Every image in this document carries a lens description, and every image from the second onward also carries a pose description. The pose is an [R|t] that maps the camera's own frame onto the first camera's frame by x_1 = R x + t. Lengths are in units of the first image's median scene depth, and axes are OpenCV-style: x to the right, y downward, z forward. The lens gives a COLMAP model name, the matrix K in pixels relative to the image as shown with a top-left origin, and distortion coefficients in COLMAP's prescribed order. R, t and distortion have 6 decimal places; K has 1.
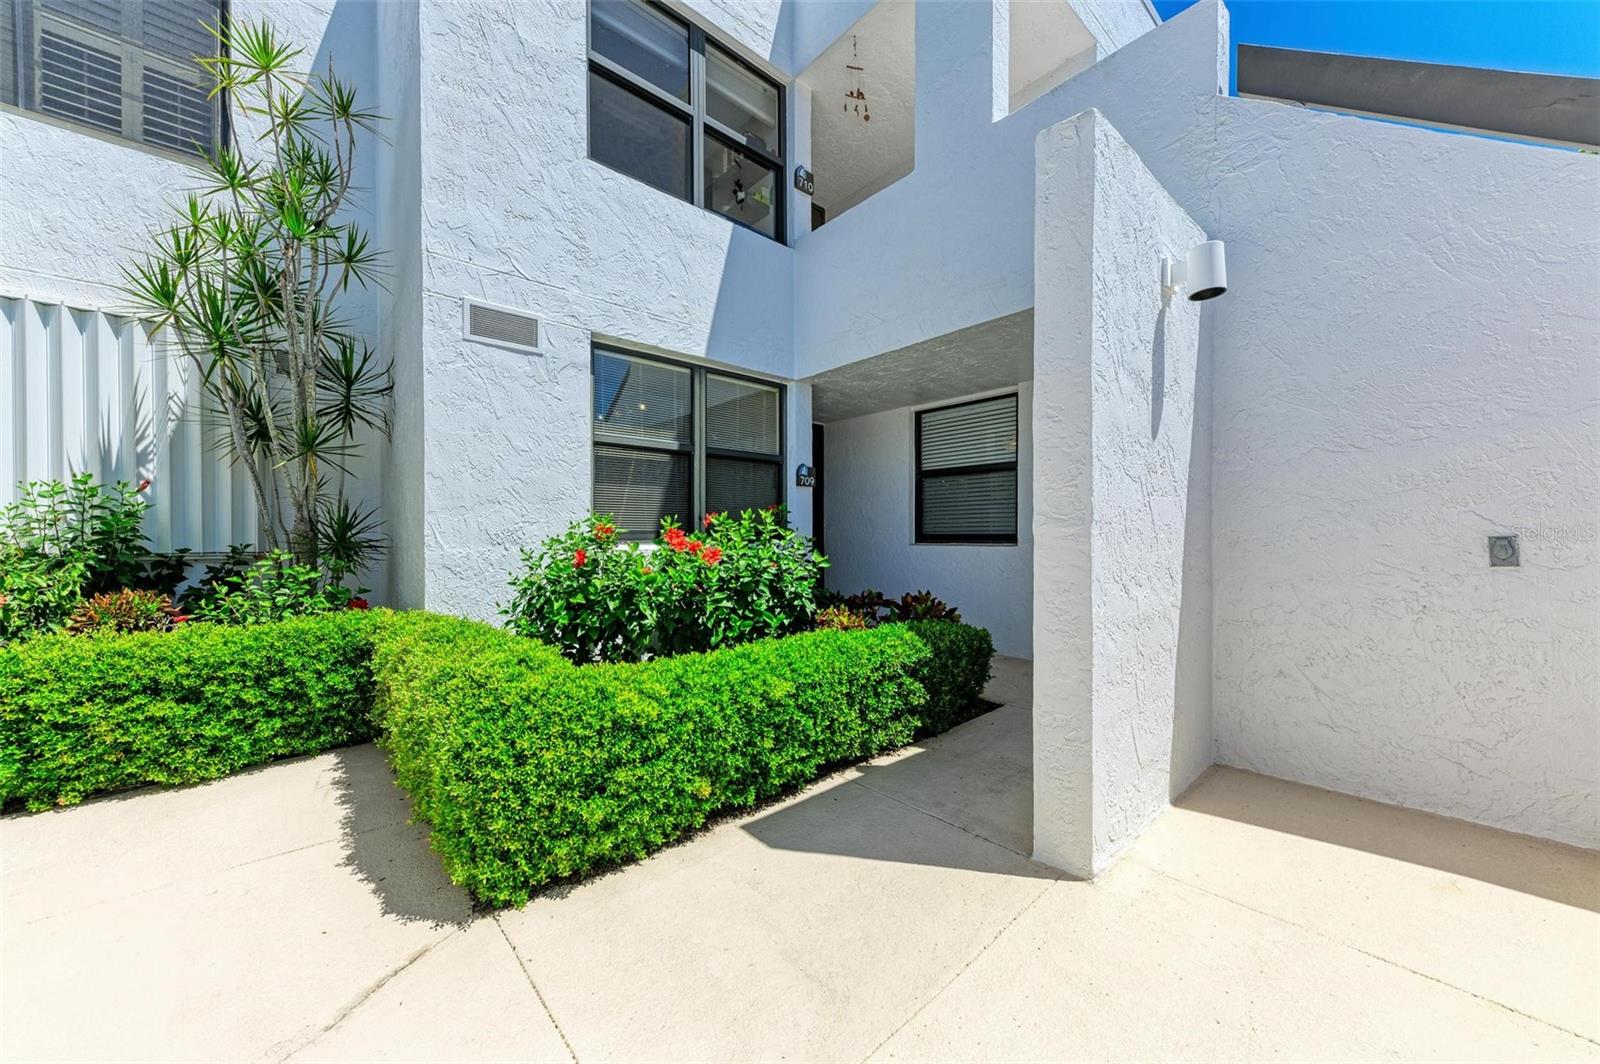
lens RADIAL K [[582.8, 0, 797.6], [0, 582.8, 533.3], [0, 0, 1]] dist [0.001173, 0.000042]
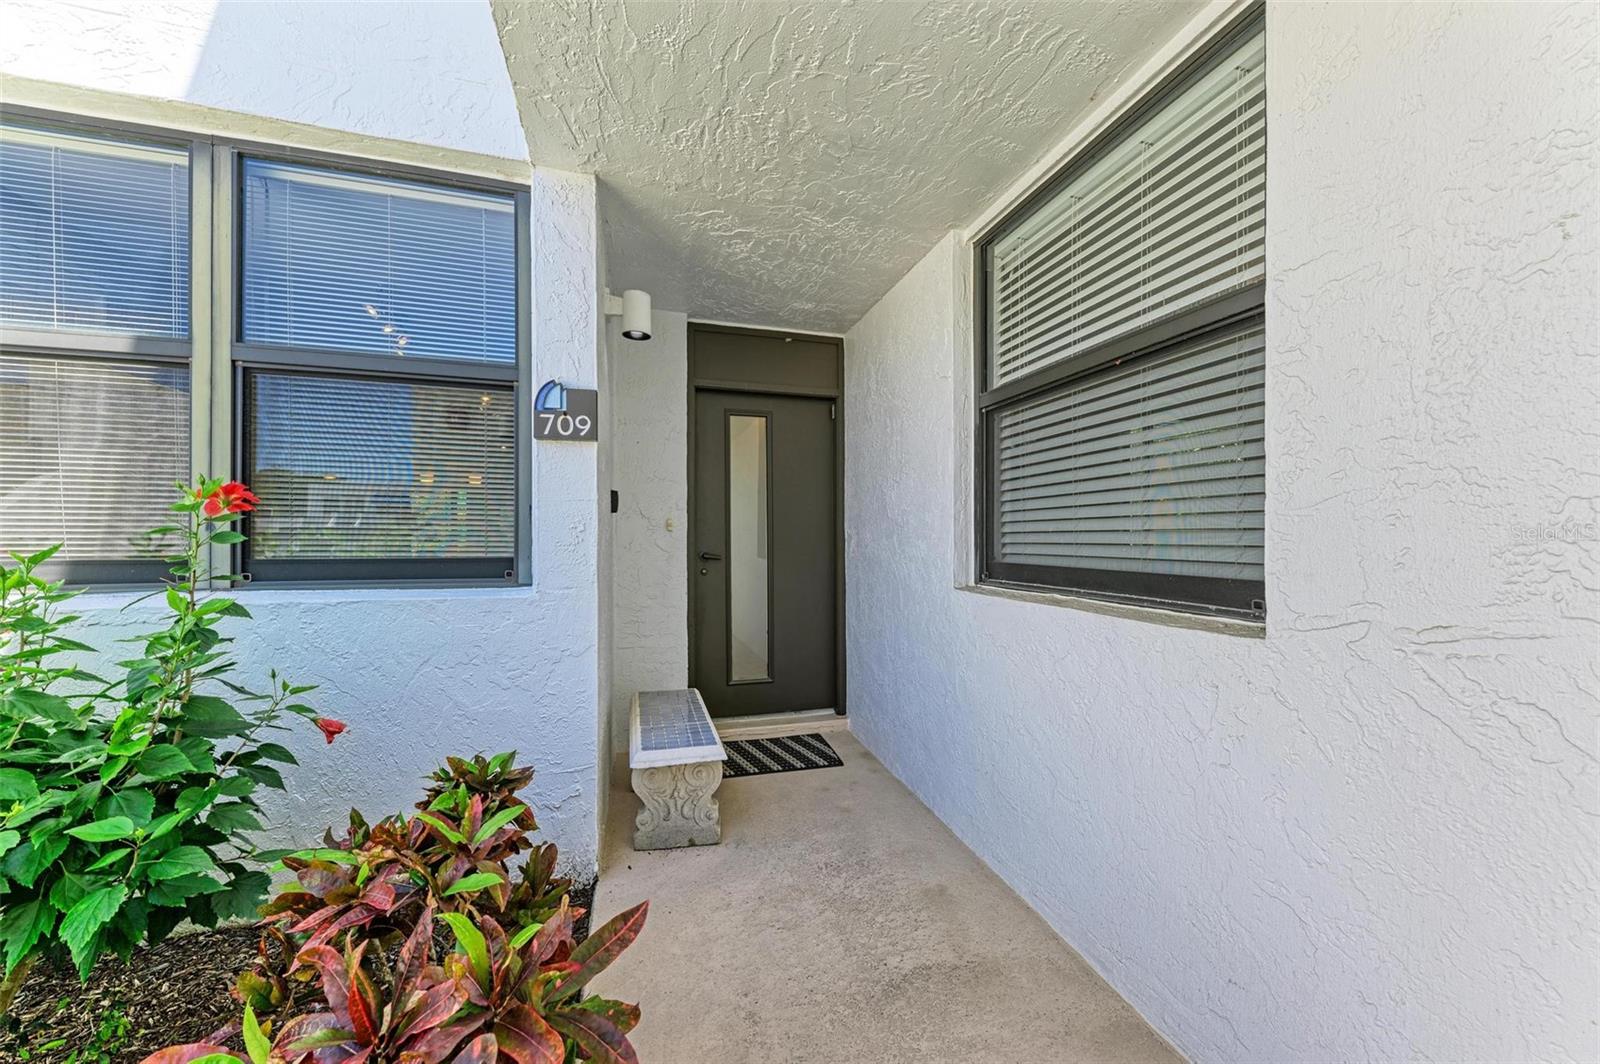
lens RADIAL K [[582.8, 0, 798.6], [0, 582.8, 530.3], [0, 0, 1]] dist [0.001173, 0.000042]
pose [[0.898300, 0.005128, -0.439354, 0.296469], [-0.007108, 0.999971, -0.002862, -0.018935], [0.439326, 0.005694, 0.898310, 0.668789]]
